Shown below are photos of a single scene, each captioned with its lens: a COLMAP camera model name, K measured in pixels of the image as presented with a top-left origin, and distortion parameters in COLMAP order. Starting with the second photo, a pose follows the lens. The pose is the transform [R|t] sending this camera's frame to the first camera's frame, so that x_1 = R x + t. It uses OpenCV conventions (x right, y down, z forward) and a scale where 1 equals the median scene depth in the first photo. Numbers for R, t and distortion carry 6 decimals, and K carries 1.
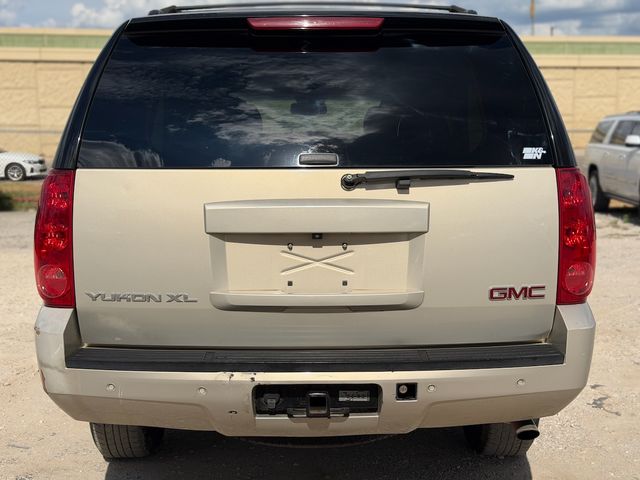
lens RADIAL K [[917.0, 0, 320.0], [0, 917.0, 240.0], [0, 0, 1]] dist [0.135491, -0.035292]
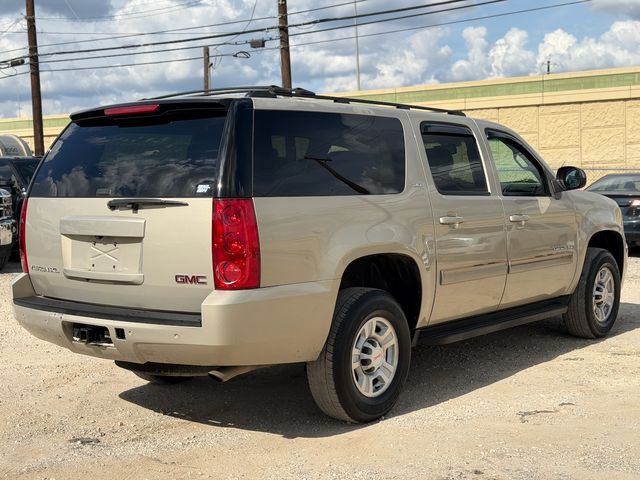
lens RADIAL K [[909.4, 0, 305.7], [0, 909.4, 241.0], [0, 0, 1]] dist [0.206206, 0.009143]
pose [[0.740697, 0.033638, -0.670997, 1.386965], [-0.057933, 0.998224, -0.013909, 0.003651], [0.669337, 0.049175, 0.741330, 0.002199]]
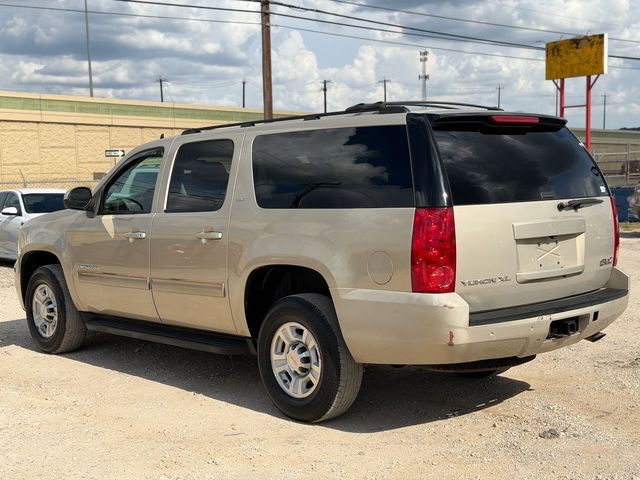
lens RADIAL K [[943.0, 0, 319.8], [0, 943.0, 189.7], [0, 0, 1]] dist [-0.026690, -0.041865]
pose [[0.762462, -0.027773, 0.646436, -1.523945], [0.096325, 0.992817, -0.070959, -0.009733], [-0.639822, 0.116371, 0.759661, -0.124253]]
